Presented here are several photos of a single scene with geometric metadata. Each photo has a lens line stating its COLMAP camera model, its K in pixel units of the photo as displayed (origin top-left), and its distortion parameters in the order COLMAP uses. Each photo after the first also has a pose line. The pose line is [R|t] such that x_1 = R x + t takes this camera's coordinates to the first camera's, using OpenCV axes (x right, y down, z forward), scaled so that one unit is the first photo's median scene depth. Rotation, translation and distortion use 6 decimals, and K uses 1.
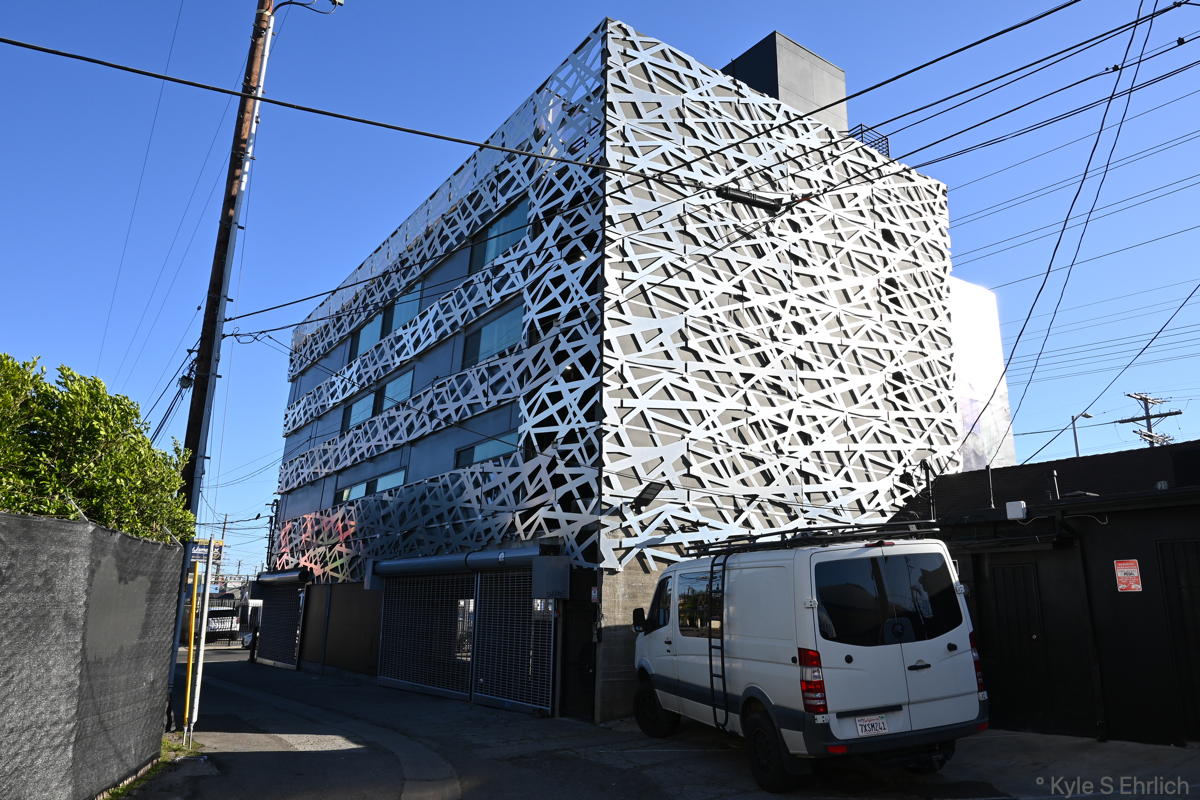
lens RADIAL K [[813.6, 0, 601.2], [0, 813.6, 397.4], [0, 0, 1]] dist [-0.006589, 0.001170]
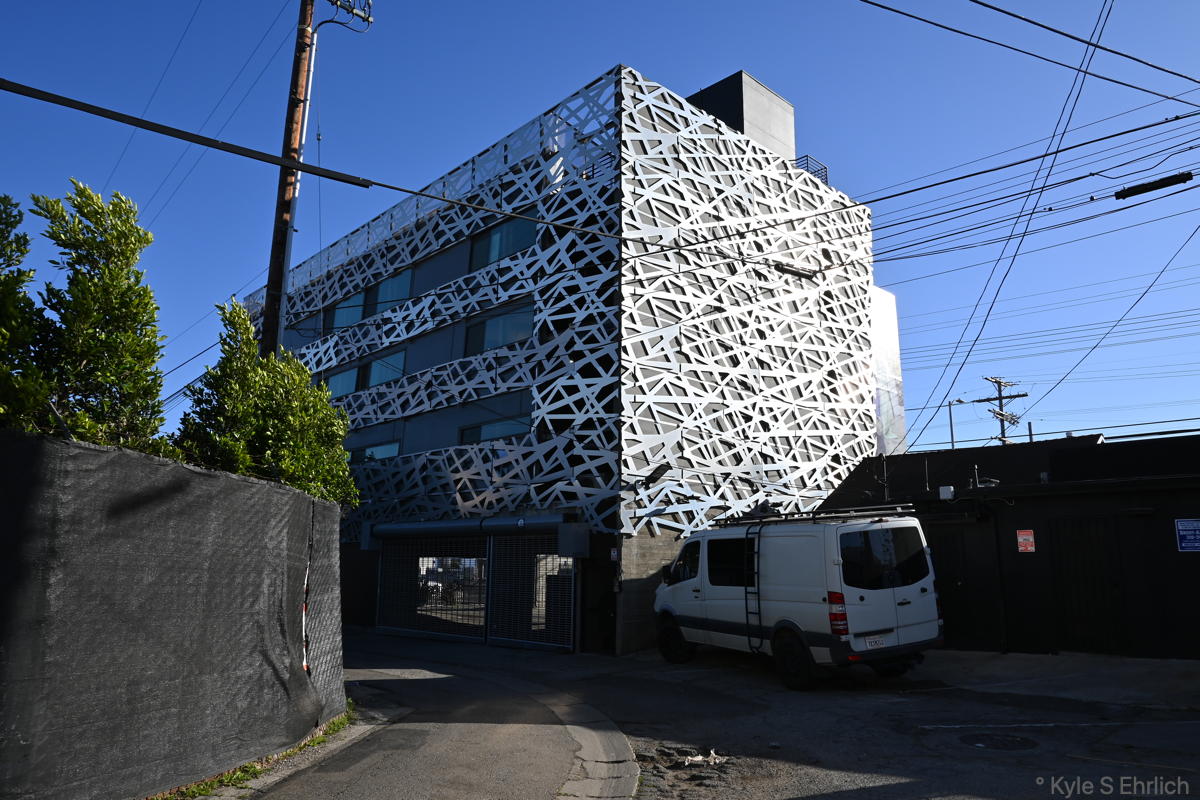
lens RADIAL K [[813.6, 0, 600.8], [0, 813.6, 397.0], [0, 0, 1]] dist [-0.006589, 0.001170]
pose [[0.988591, 0.024753, 0.148575, -0.163794], [-0.032233, 0.998320, 0.048146, -0.041666], [-0.147134, -0.052386, 0.987728, -0.155024]]
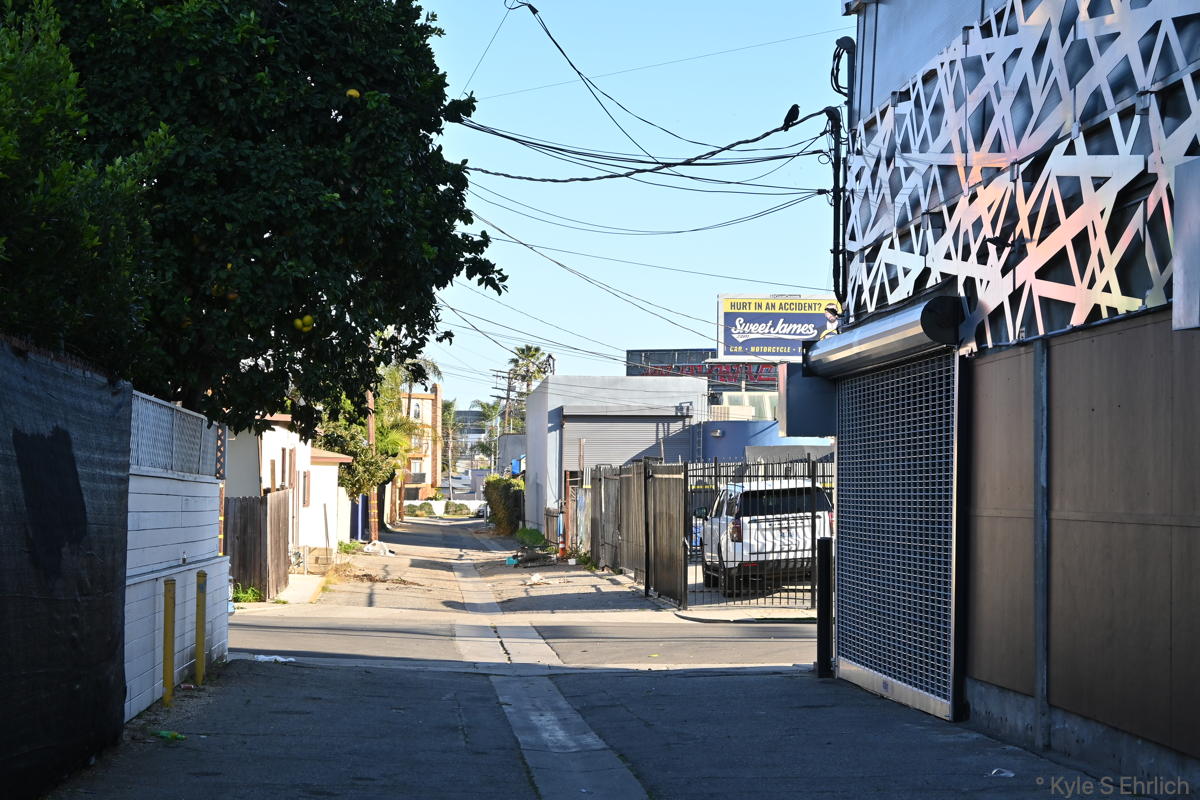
lens RADIAL K [[2546.3, 0, 601.9], [0, 2546.3, 394.1], [0, 0, 1]] dist [0.028214, 0.000000]
pose [[0.856127, -0.028683, -0.515968, -0.128266], [0.136914, 0.975367, 0.172955, 0.158933], [0.498297, -0.218715, 0.838966, 0.541483]]
